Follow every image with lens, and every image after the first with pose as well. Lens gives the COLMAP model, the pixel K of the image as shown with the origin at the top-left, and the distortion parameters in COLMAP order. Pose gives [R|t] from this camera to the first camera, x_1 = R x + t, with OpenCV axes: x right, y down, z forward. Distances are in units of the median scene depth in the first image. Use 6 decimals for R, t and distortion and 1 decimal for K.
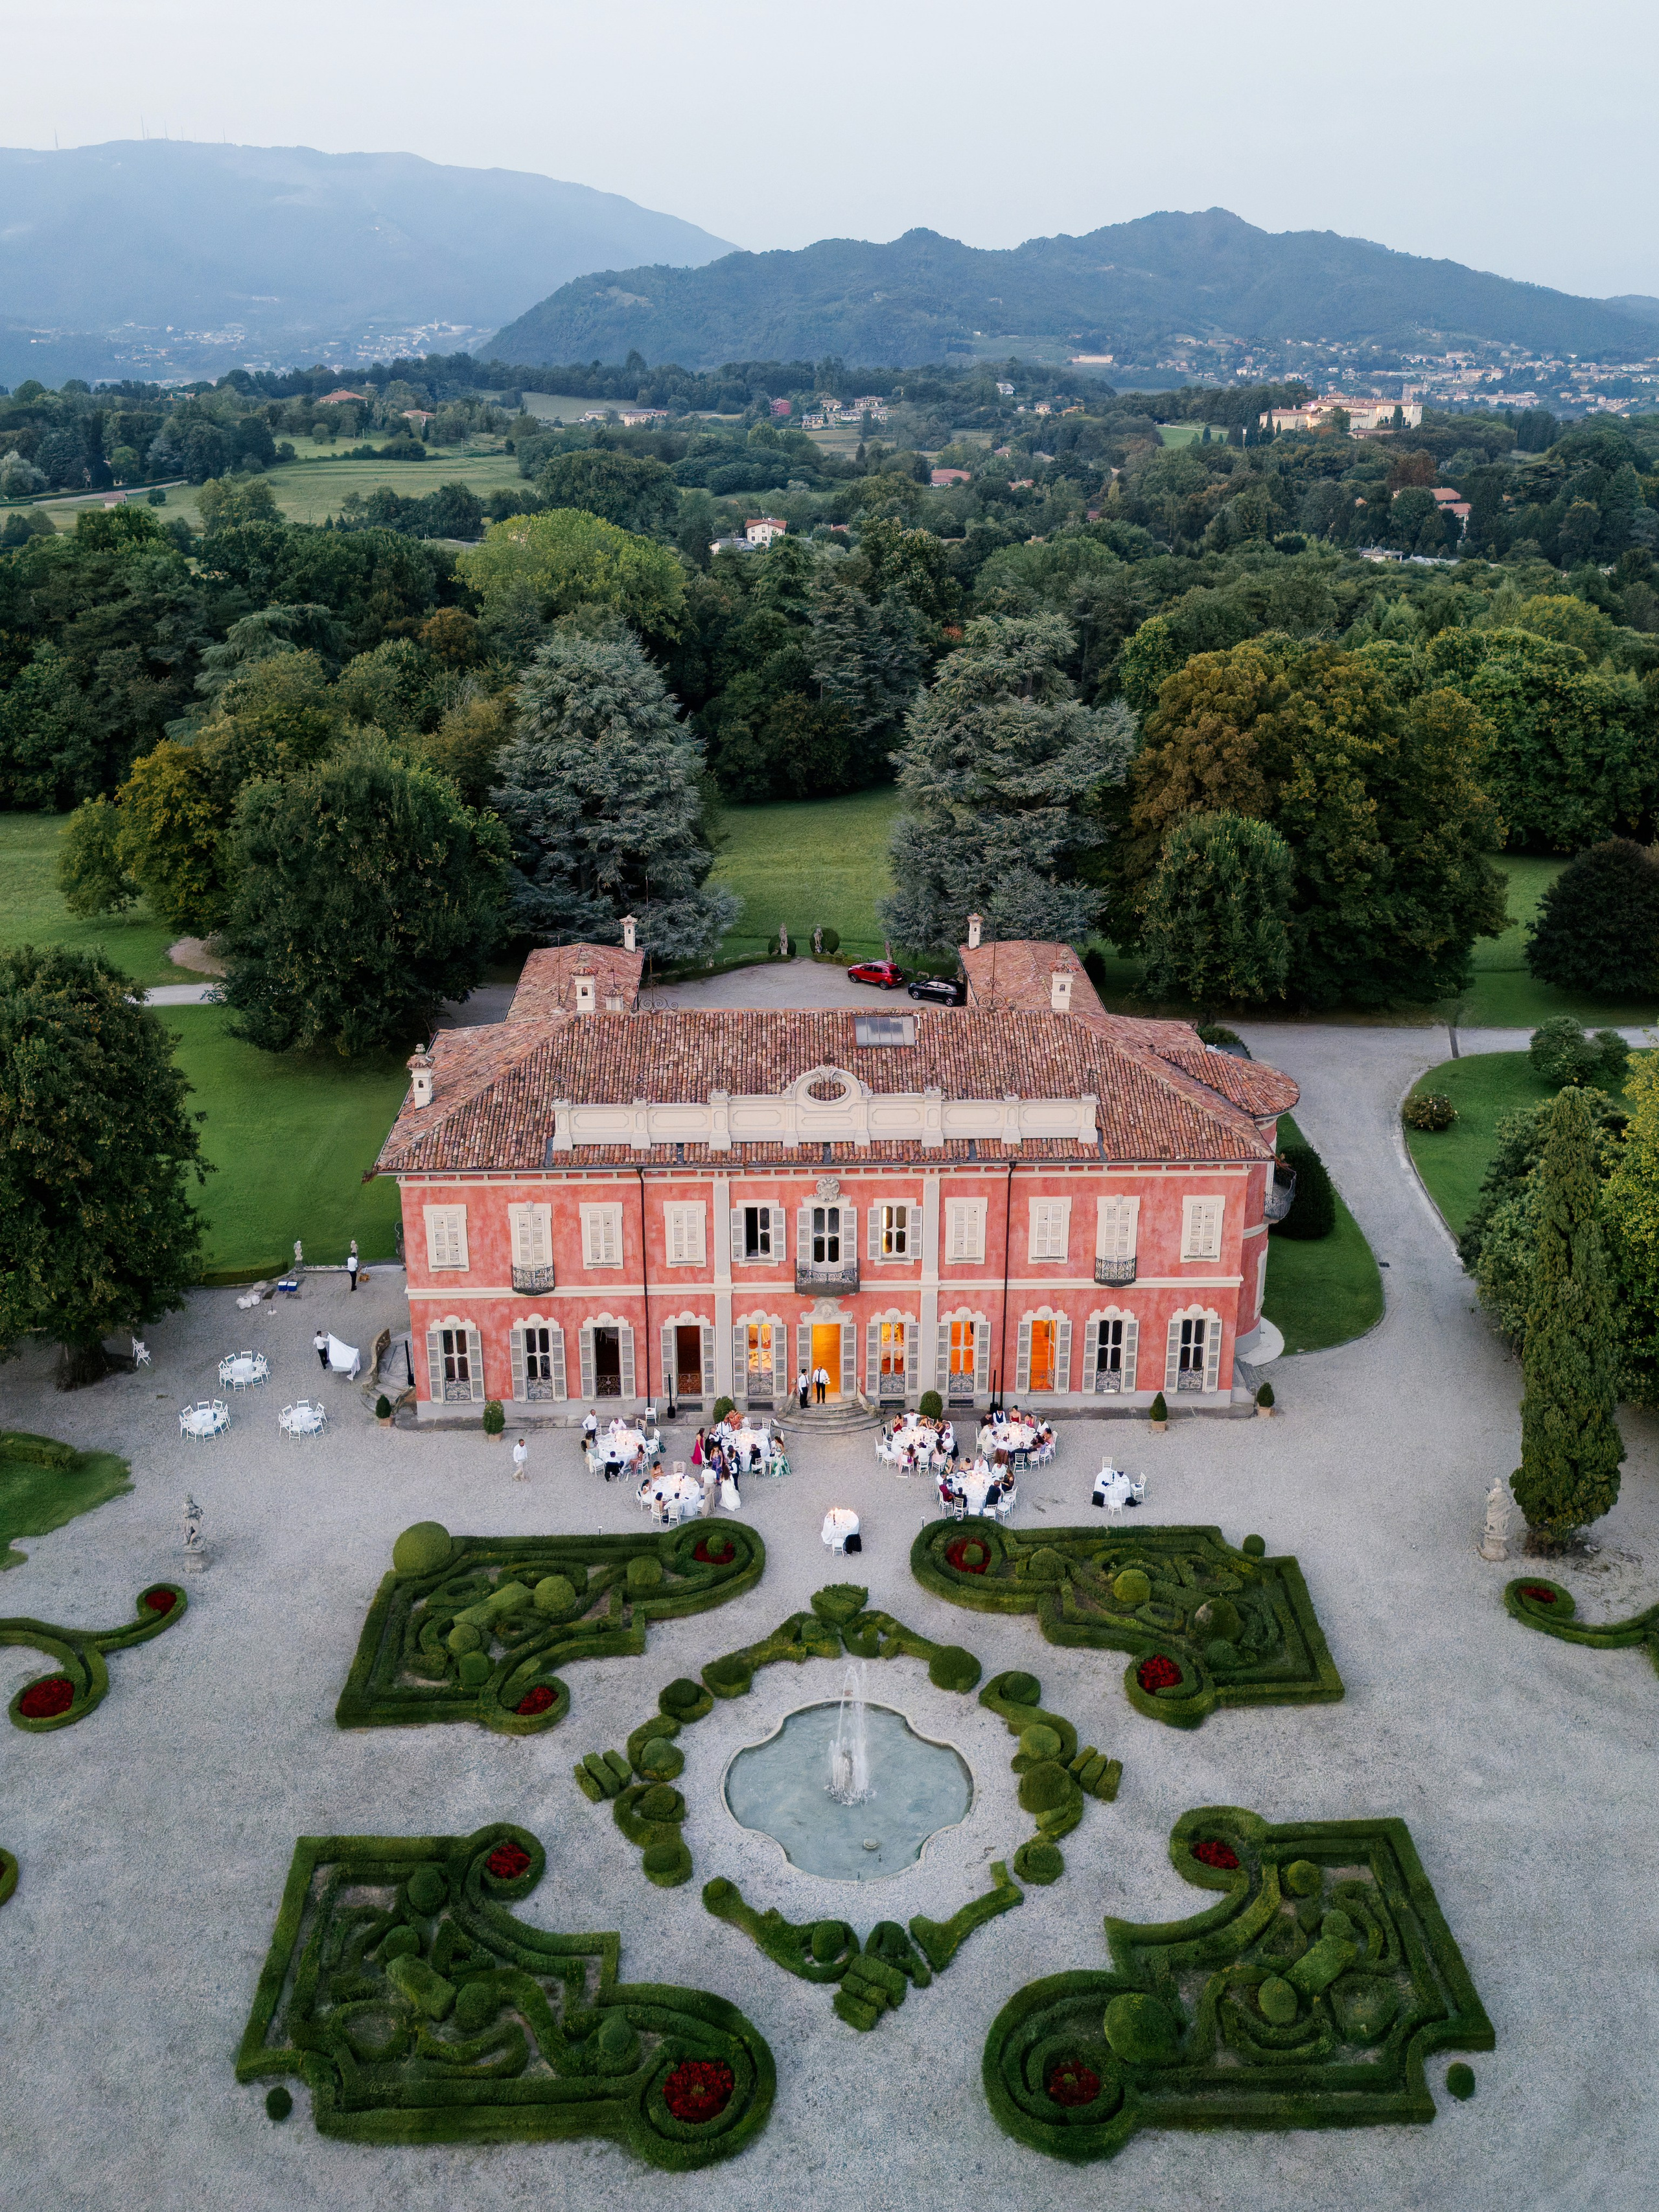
lens RADIAL K [[1891.1, 0, 815.7], [0, 1891.1, 981.6], [0, 0, 1]] dist [0.005169, -0.008994]
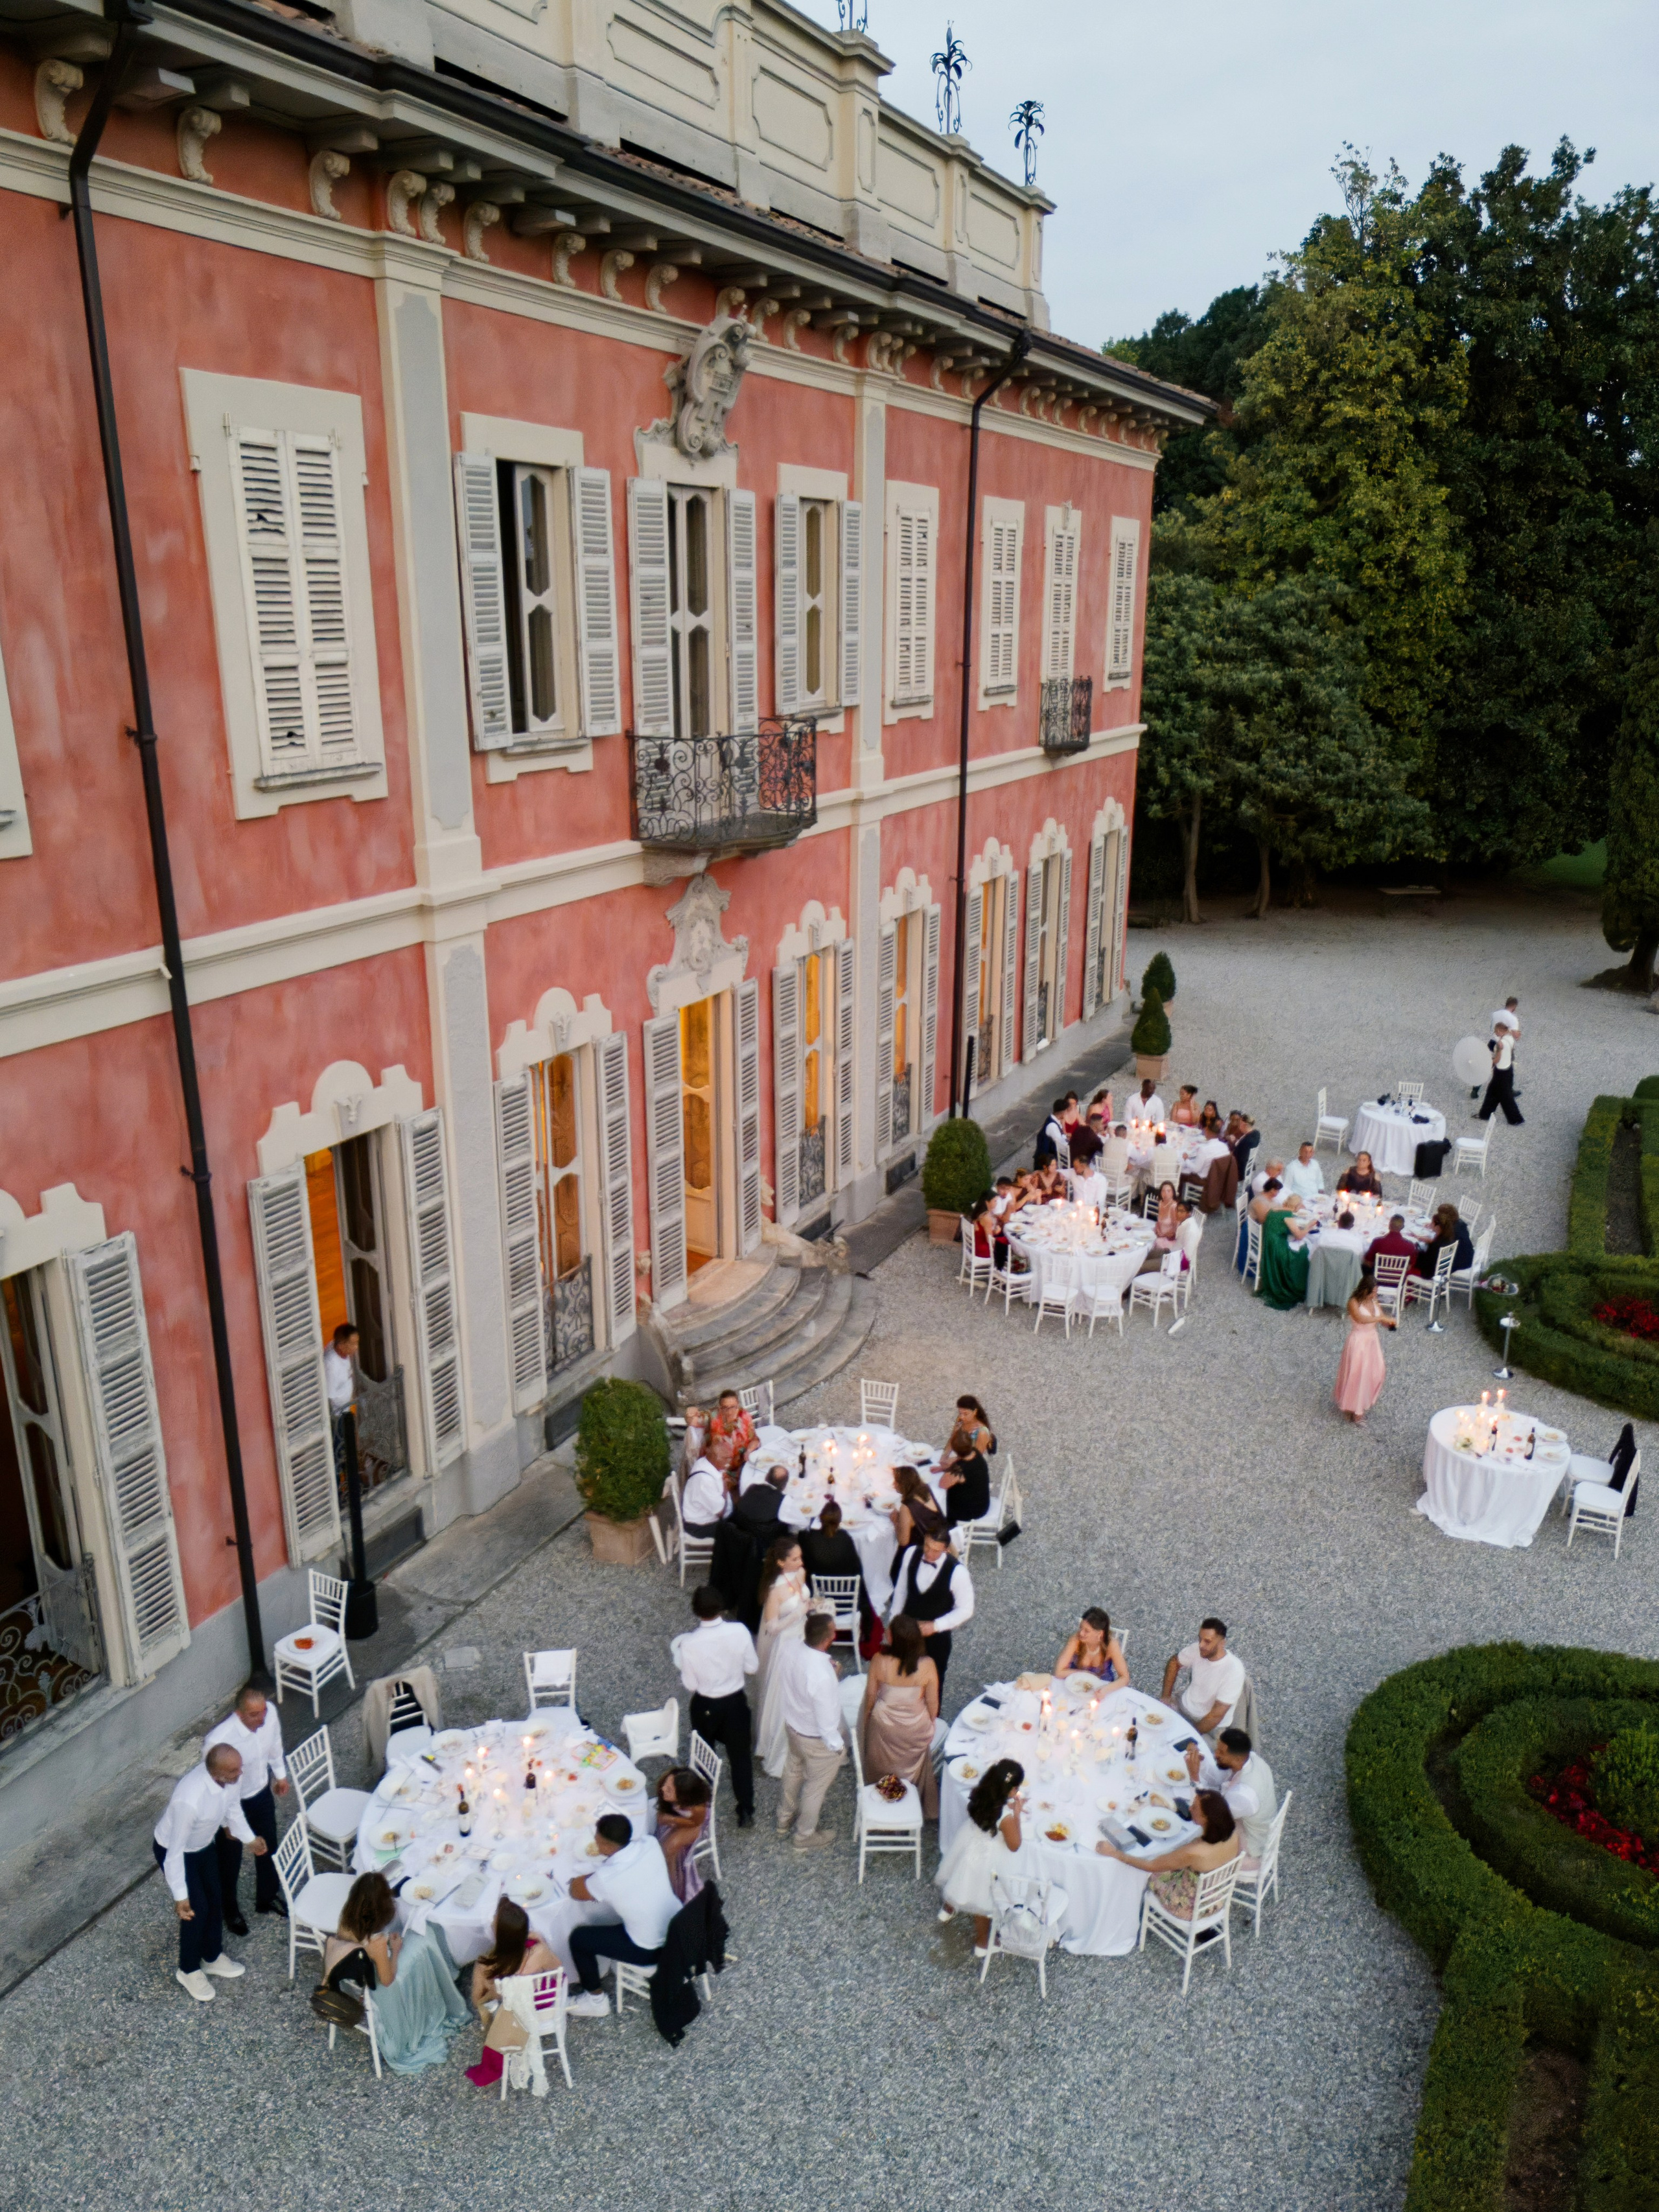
lens RADIAL K [[1648.5, 0, 830.5], [0, 1648.5, 1151.4], [0, 0, 1]] dist [0.001269, -0.002938]
pose [[0.470035, -0.278800, 0.837459, -0.187679], [0.286932, 0.945535, 0.153736, 0.170213], [-0.834708, 0.168032, 0.524431, 0.863761]]
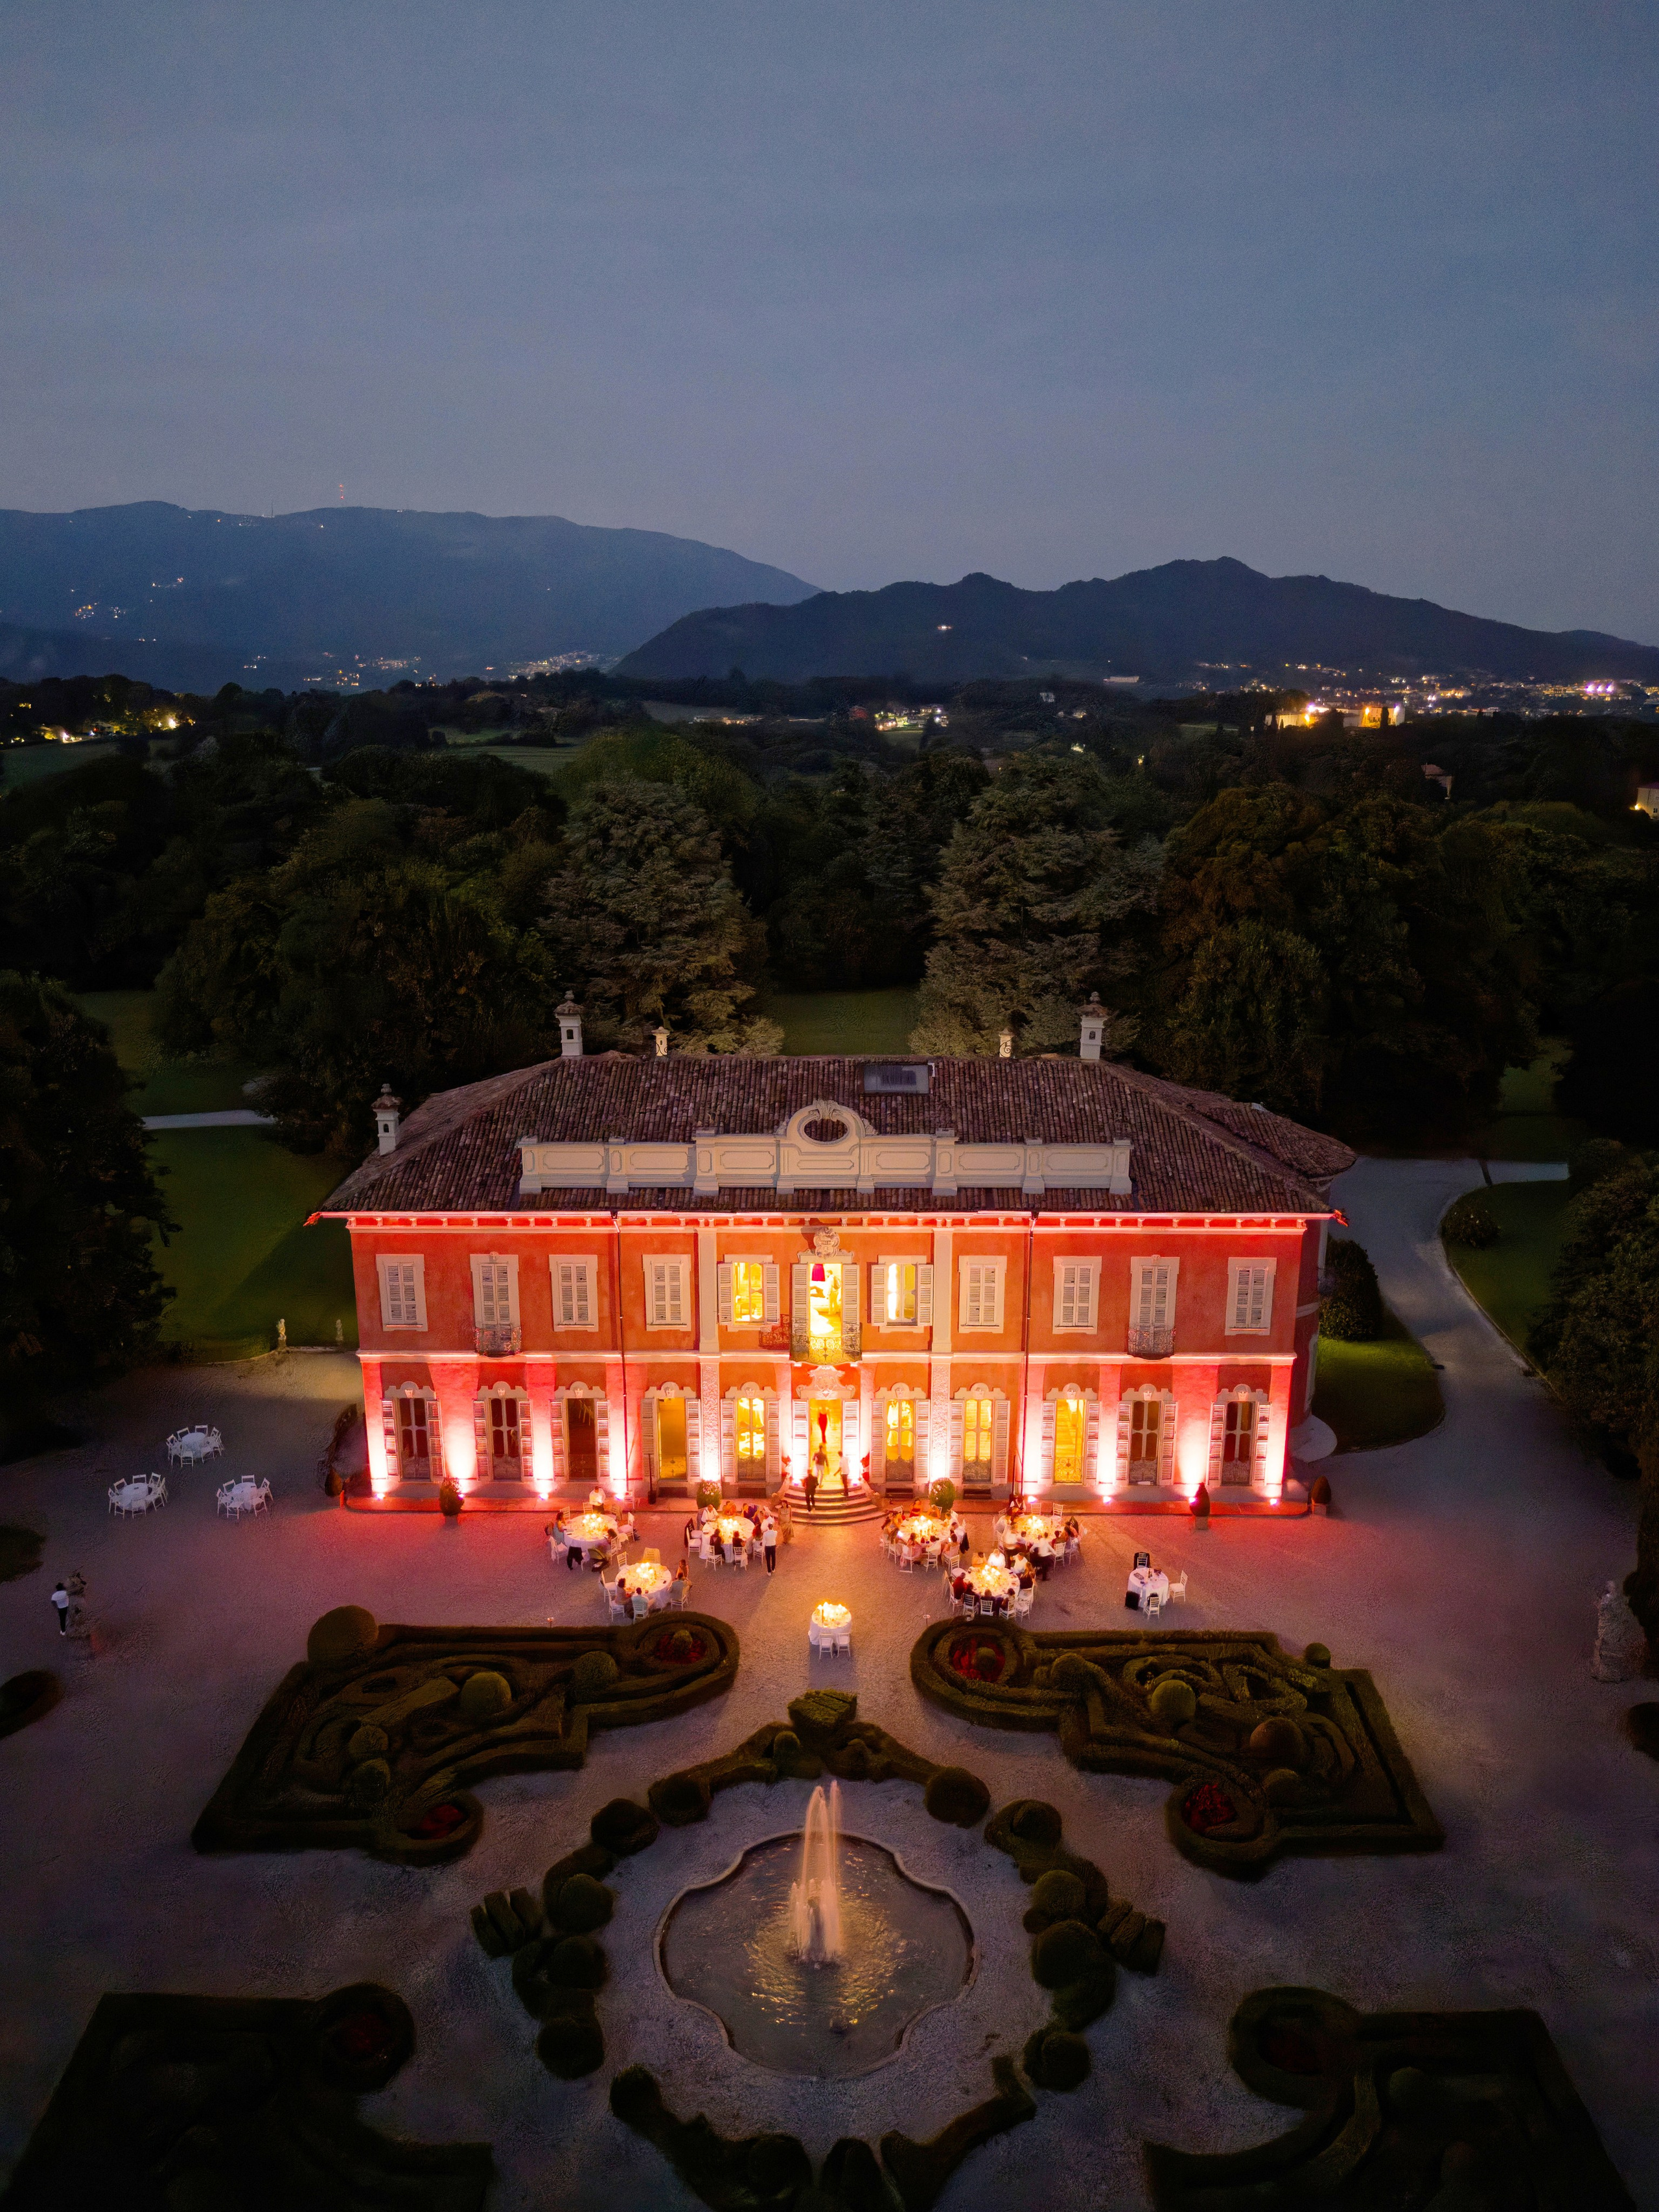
lens RADIAL K [[1604.7, 0, 830.8], [0, 1604.7, 1096.8], [0, 0, 1]] dist [-0.001663, -0.002068]
pose [[0.999364, 0.010433, -0.034103, 0.032368], [-0.012679, 0.997718, -0.066320, 0.088394], [0.033333, 0.066711, 0.997215, 0.234602]]
